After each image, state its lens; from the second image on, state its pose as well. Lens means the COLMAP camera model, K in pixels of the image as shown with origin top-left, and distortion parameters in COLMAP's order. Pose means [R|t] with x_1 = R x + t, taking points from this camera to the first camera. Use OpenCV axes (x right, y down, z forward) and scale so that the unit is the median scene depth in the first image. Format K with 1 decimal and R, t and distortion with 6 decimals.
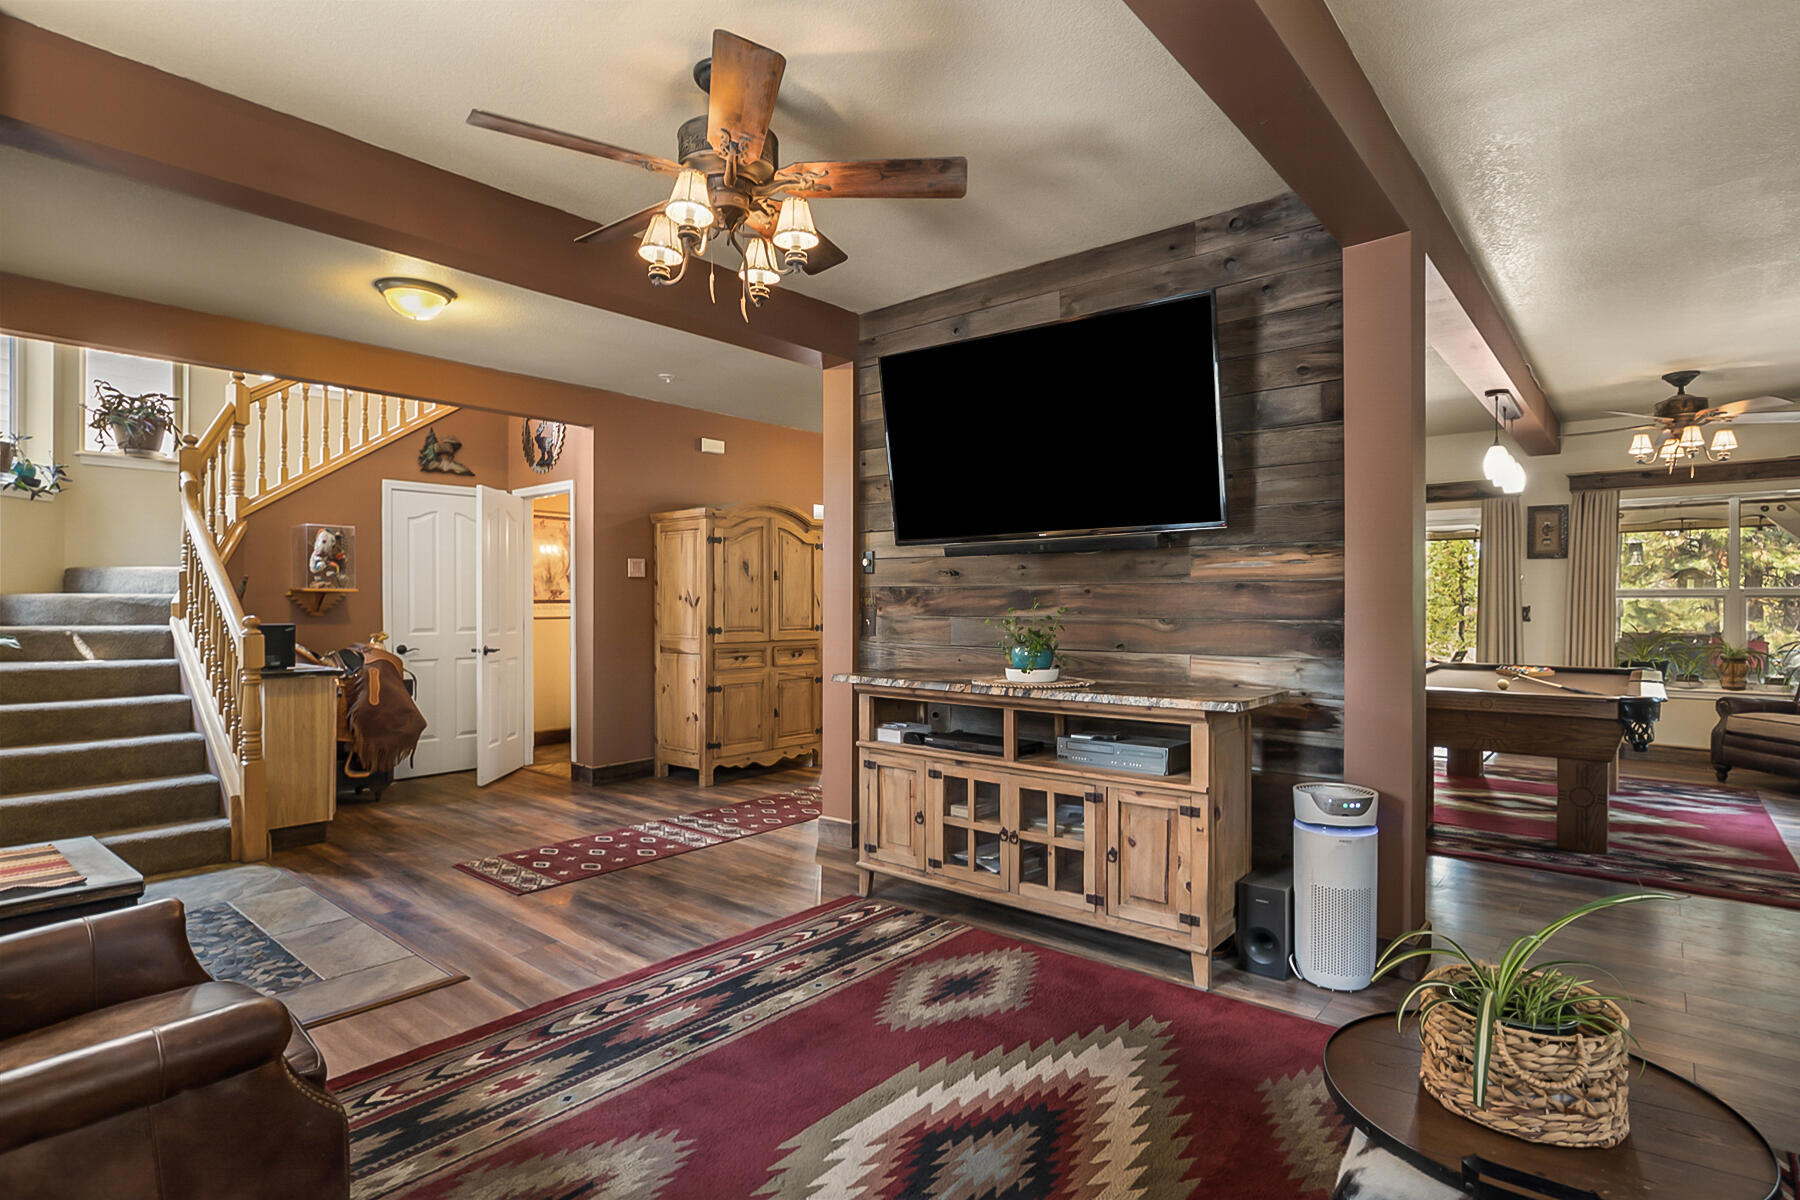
lens RADIAL K [[908.7, 0, 898.9], [0, 908.7, 601.4], [0, 0, 1]] dist [-0.021494, 0.010016]
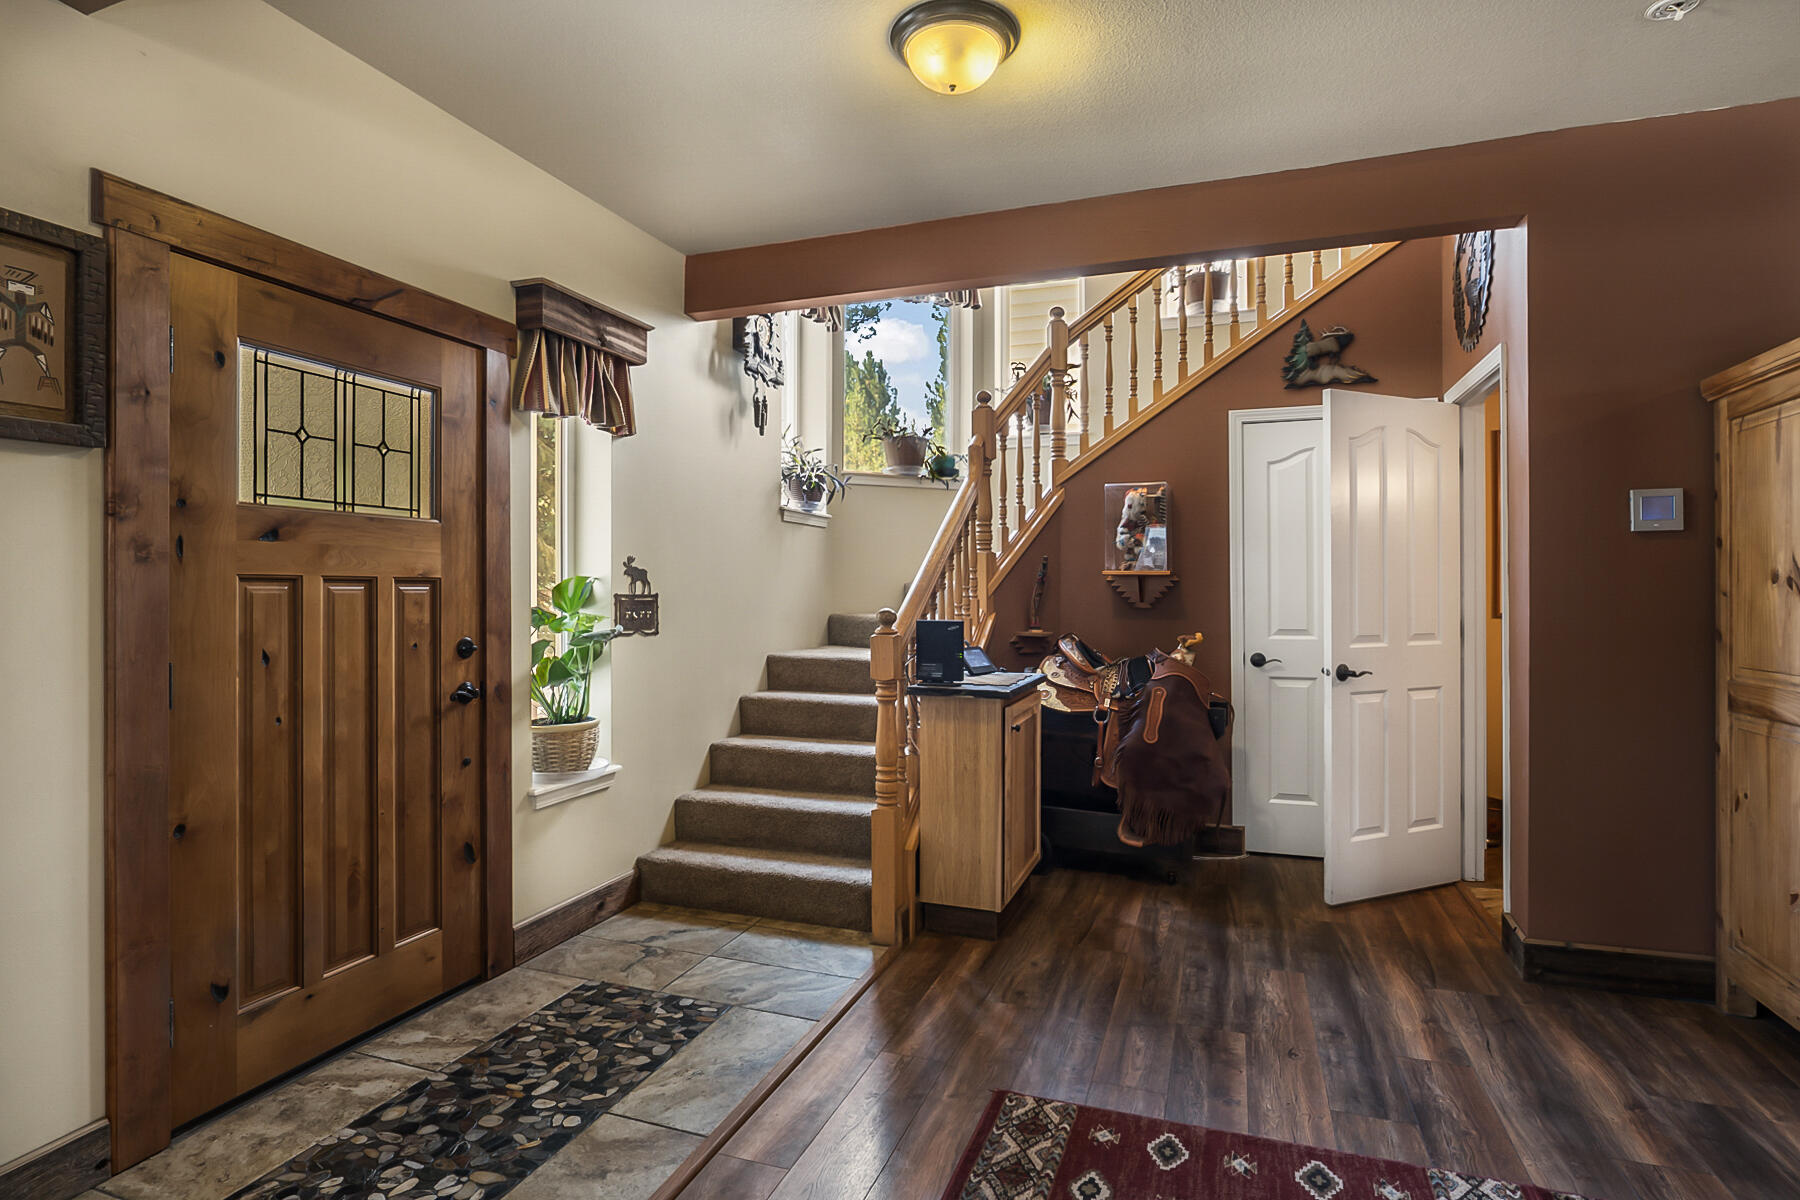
lens RADIAL K [[908.7, 0, 896.9], [0, 908.7, 591.4], [0, 0, 1]] dist [-0.021494, 0.010016]
pose [[0.348370, 0.001337, -0.937356, -0.013645], [0.003337, 0.999991, 0.002667, -0.000502], [0.937351, -0.004057, 0.348362, 0.556082]]
